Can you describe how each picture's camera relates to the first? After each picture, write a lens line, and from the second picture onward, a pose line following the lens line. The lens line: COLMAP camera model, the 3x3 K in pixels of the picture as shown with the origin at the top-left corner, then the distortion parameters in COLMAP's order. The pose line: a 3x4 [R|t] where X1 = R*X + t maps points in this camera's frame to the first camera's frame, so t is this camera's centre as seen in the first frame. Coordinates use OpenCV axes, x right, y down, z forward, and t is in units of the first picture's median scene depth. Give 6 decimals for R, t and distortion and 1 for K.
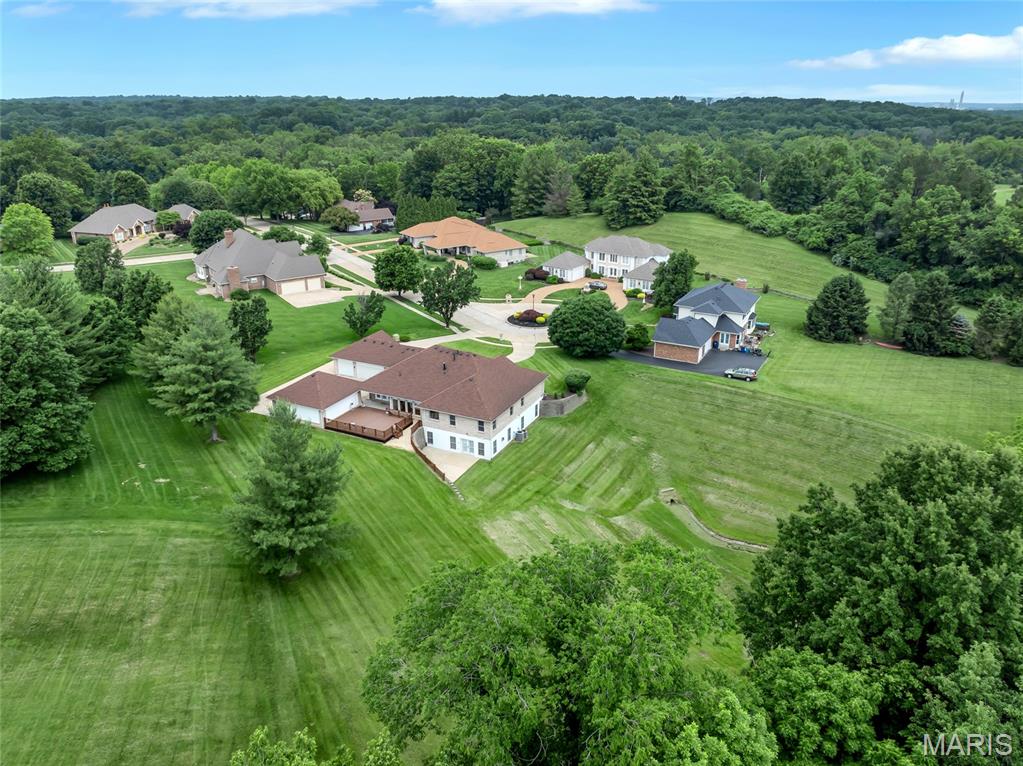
lens RADIAL K [[713.0, 0, 519.8], [0, 713.0, 381.3], [0, 0, 1]] dist [-0.037065, -0.002963]
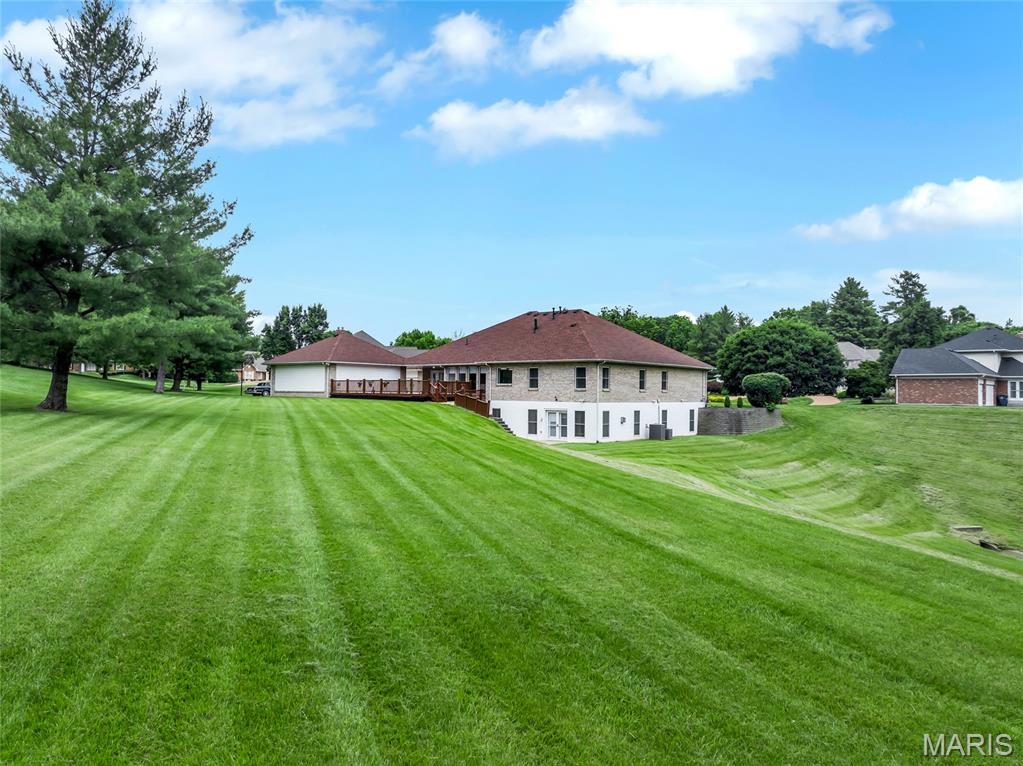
lens RADIAL K [[732.6, 0, 511.5], [0, 732.6, 383.0], [0, 0, 1]] dist [-0.041992, -0.003165]
pose [[0.966630, 0.006351, -0.256097, 0.022682], [-0.102354, 0.926005, -0.363370, 0.164613], [0.234839, 0.377457, 0.895755, 0.289160]]
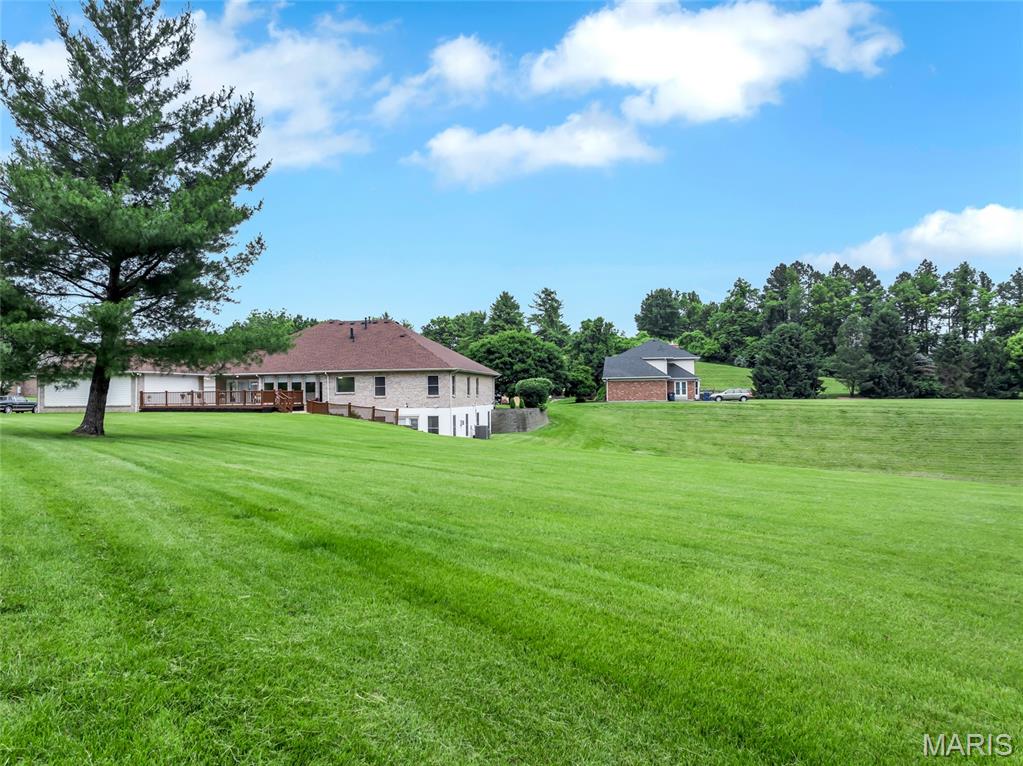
lens RADIAL K [[732.6, 0, 511.5], [0, 732.6, 383.0], [0, 0, 1]] dist [-0.041992, -0.003165]
pose [[0.963084, -0.009588, 0.269032, -0.092421], [0.110888, 0.924774, -0.364000, 0.172688], [-0.245304, 0.380395, 0.891698, 0.262359]]
